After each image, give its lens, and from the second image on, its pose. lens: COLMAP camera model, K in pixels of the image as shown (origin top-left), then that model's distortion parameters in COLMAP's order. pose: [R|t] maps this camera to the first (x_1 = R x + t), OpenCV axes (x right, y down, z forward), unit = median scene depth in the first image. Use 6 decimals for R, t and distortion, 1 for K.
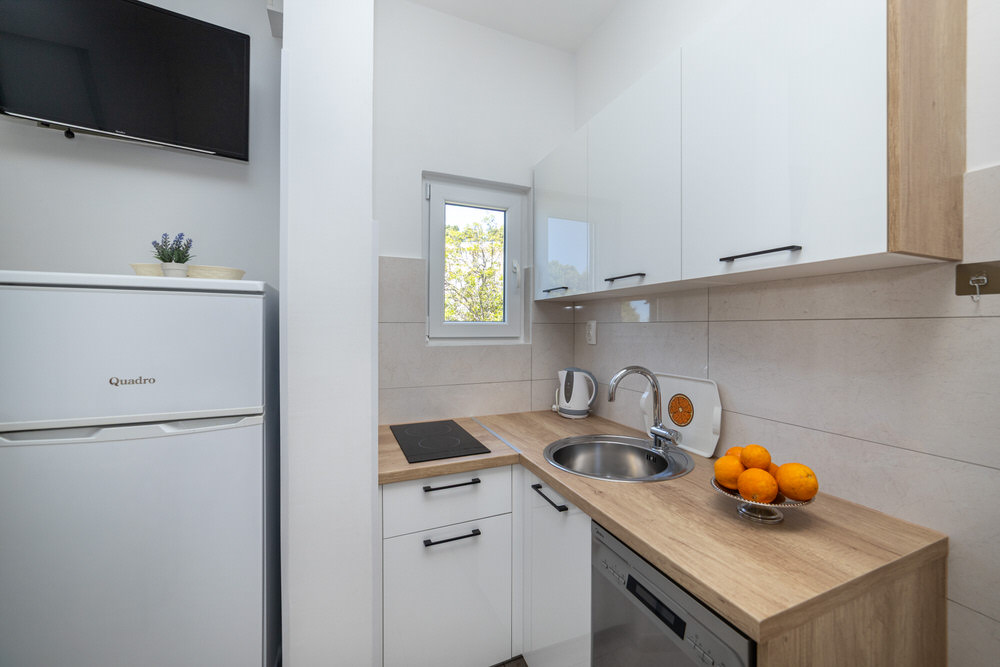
lens RADIAL K [[401.1, 0, 525.0], [0, 401.1, 327.1], [0, 0, 1]] dist [-0.009614, 0.001361]
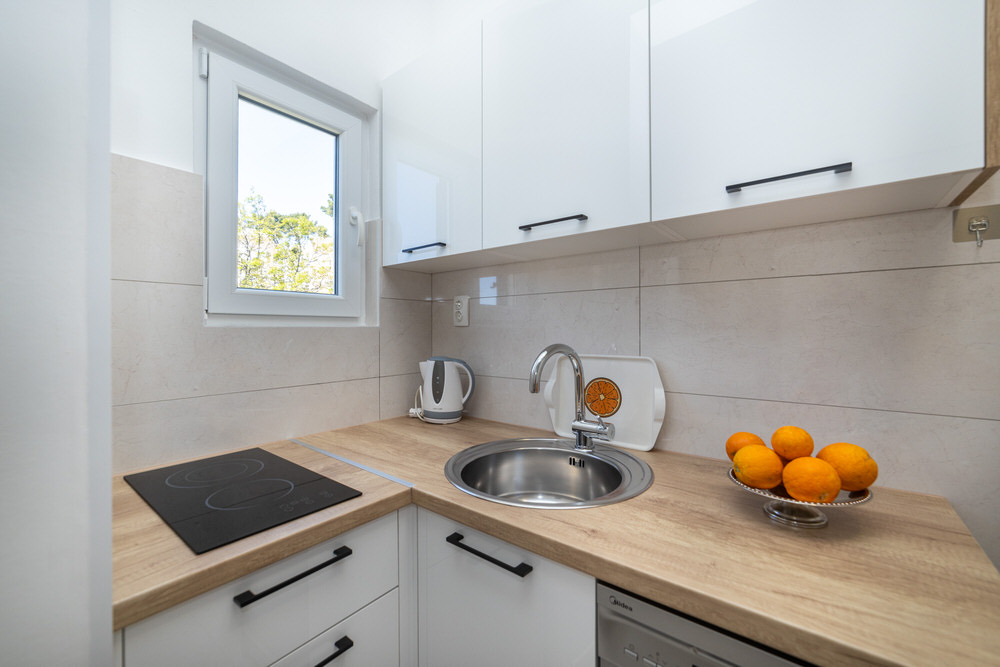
lens RADIAL K [[401.1, 0, 512.4], [0, 401.1, 330.2], [0, 0, 1]] dist [-0.009614, 0.001361]
pose [[0.883191, -0.003677, 0.468998, -0.169333], [0.003399, 0.999993, 0.001440, 0.074014], [-0.469000, 0.000323, 0.883198, 0.392400]]
